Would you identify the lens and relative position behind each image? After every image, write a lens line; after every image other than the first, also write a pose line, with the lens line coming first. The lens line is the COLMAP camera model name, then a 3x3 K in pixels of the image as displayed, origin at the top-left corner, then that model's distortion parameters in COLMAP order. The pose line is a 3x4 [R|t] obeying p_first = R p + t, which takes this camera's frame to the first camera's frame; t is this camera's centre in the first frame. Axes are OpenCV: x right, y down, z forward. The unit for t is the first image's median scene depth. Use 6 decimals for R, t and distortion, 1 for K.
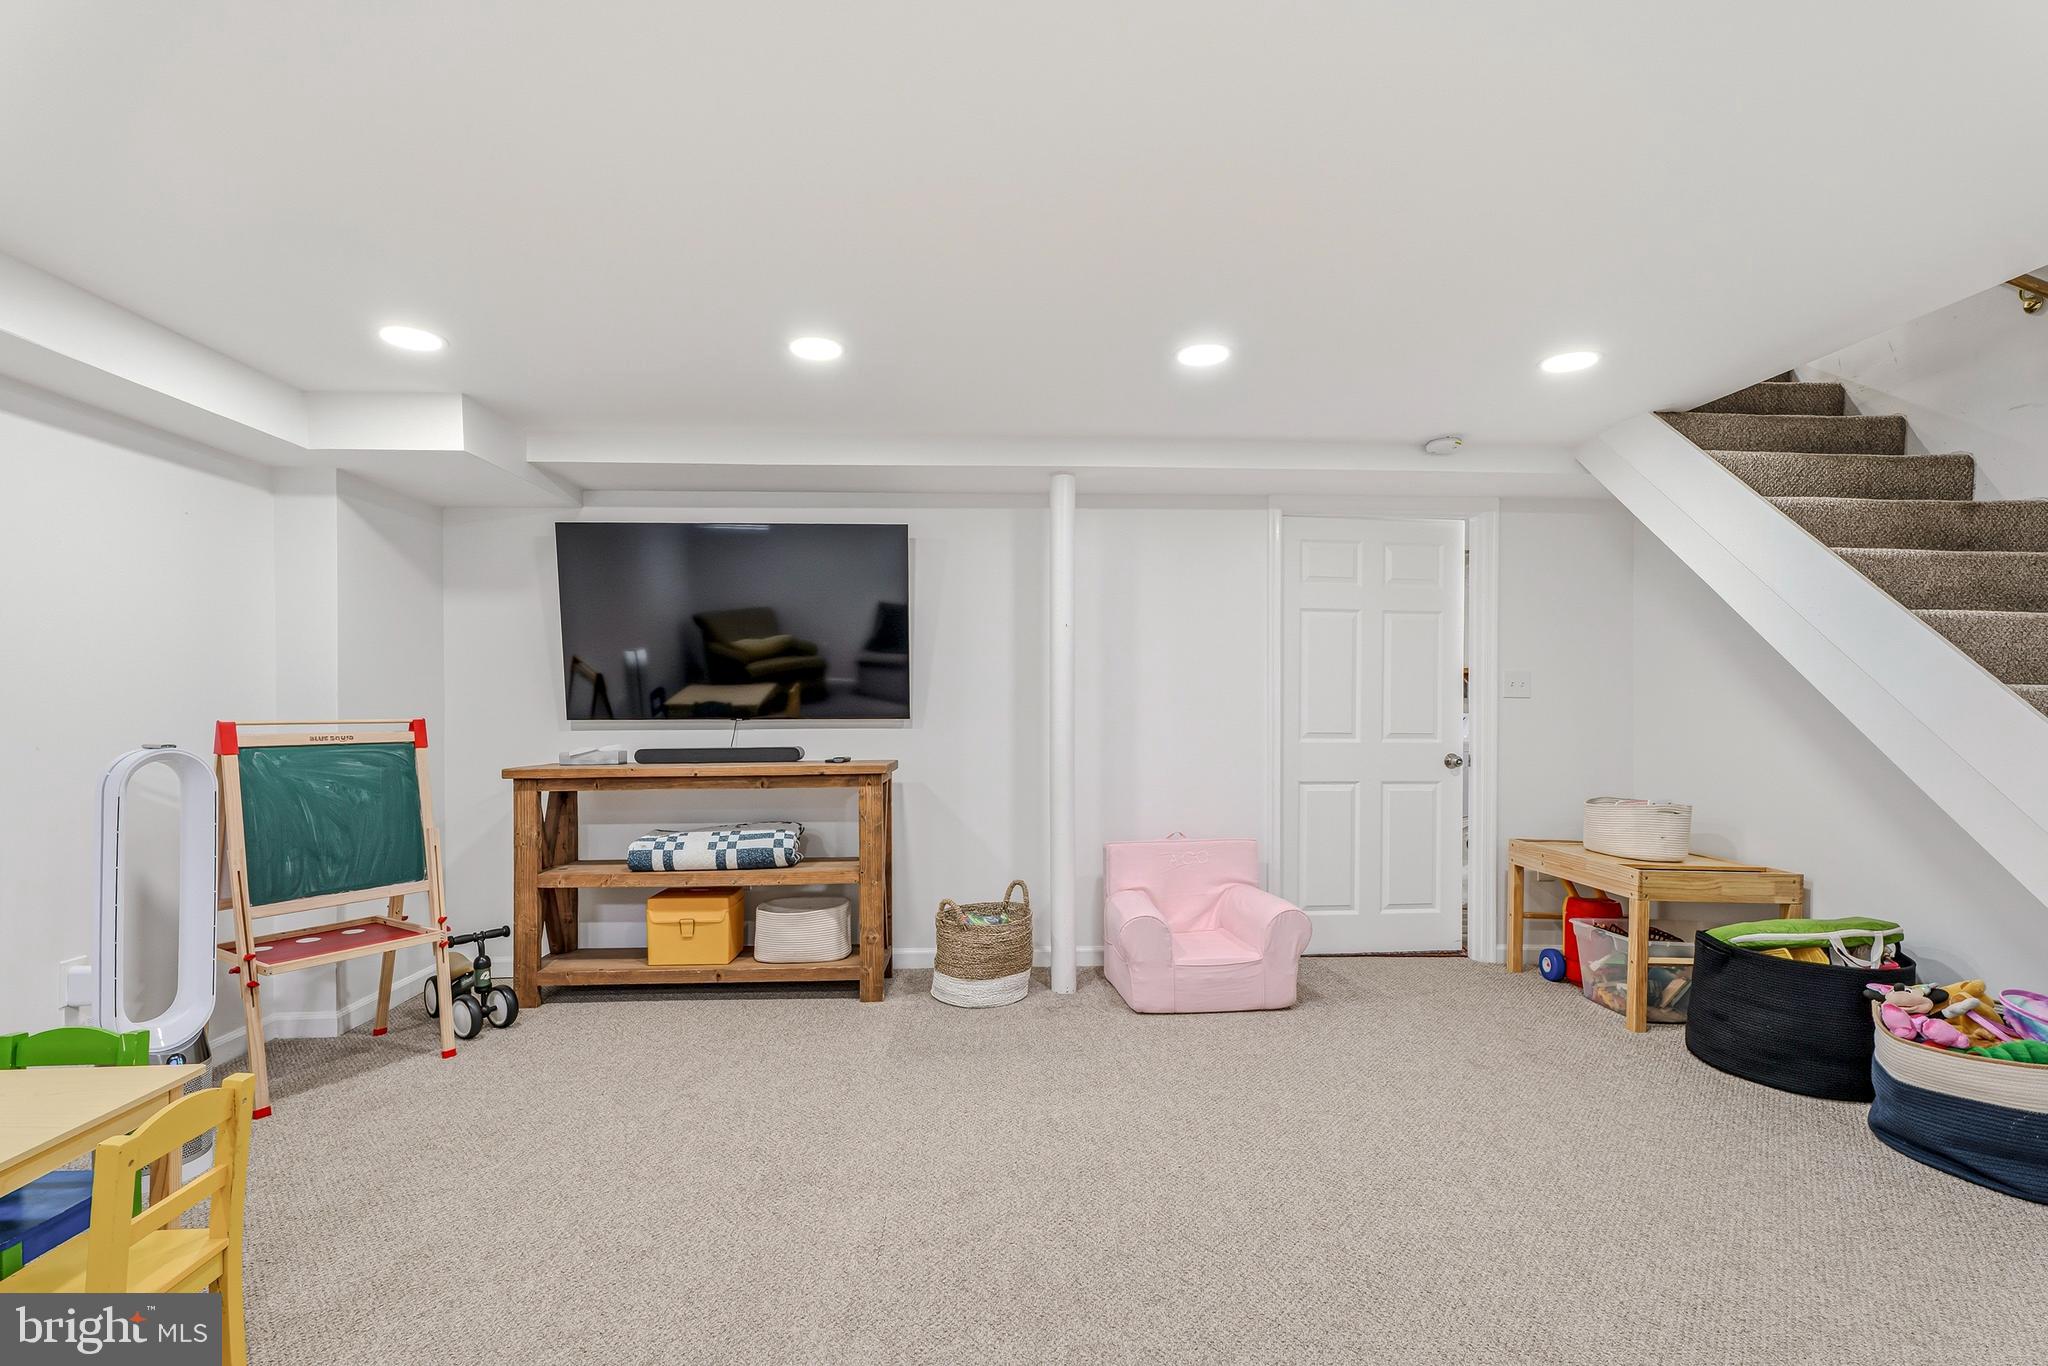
lens RADIAL K [[934.5, 0, 1021.9], [0, 934.5, 697.6], [0, 0, 1]] dist [0.007902, 0.000282]
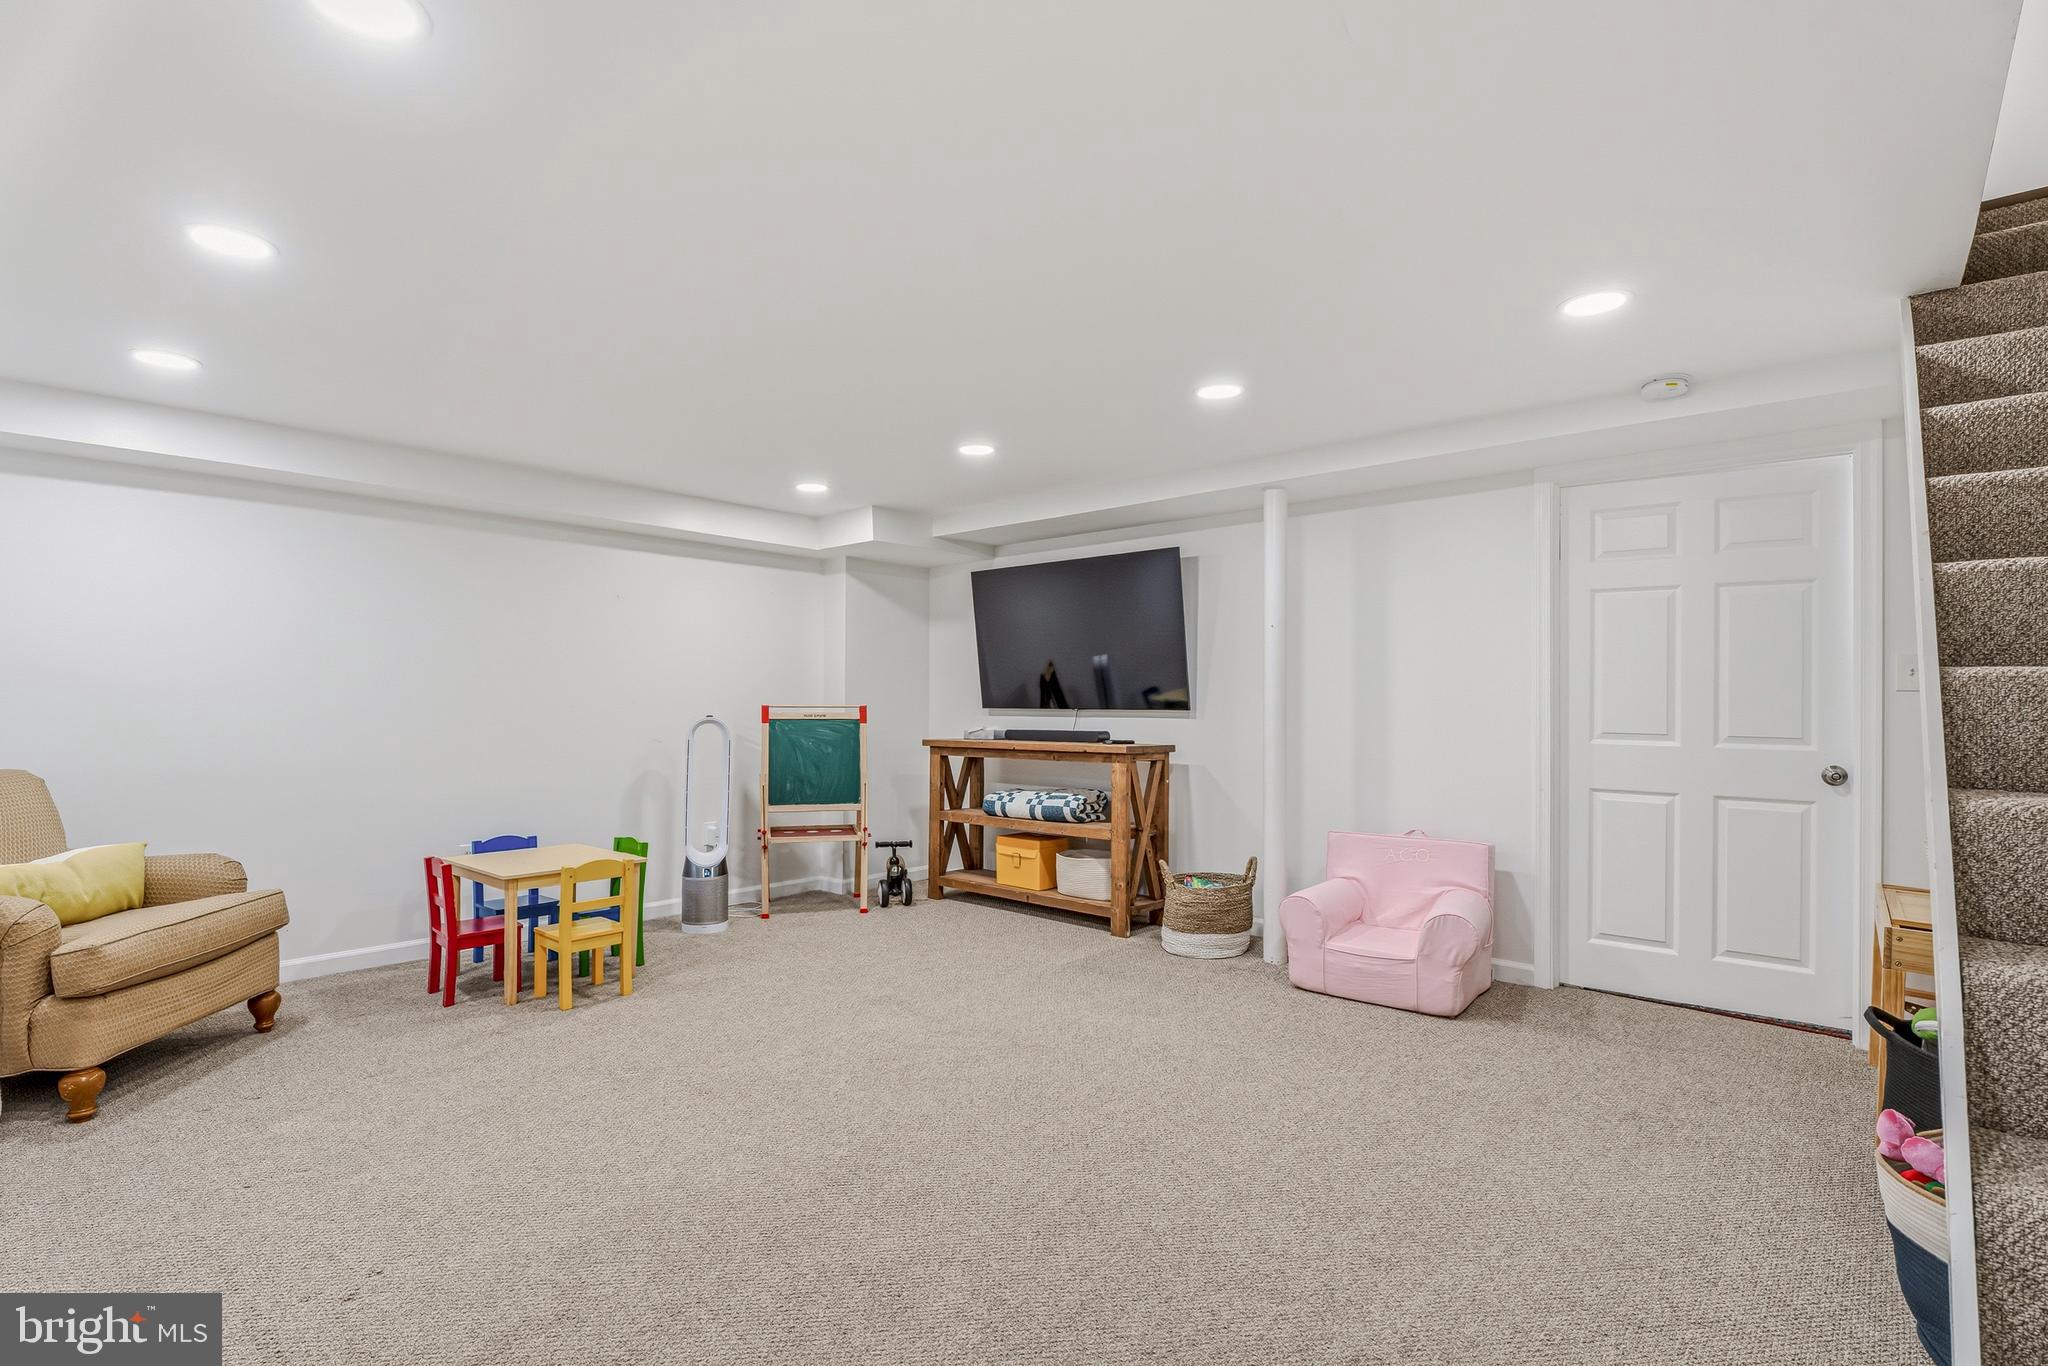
lens RADIAL K [[921.5, 0, 1021.4], [0, 921.5, 676.6], [0, 0, 1]] dist [0.002041, 0.000321]
pose [[0.730658, -0.012929, -0.682622, 0.576050], [-0.000233, 0.999816, -0.019186, 0.002951], [0.682744, 0.014177, 0.730520, 0.011584]]
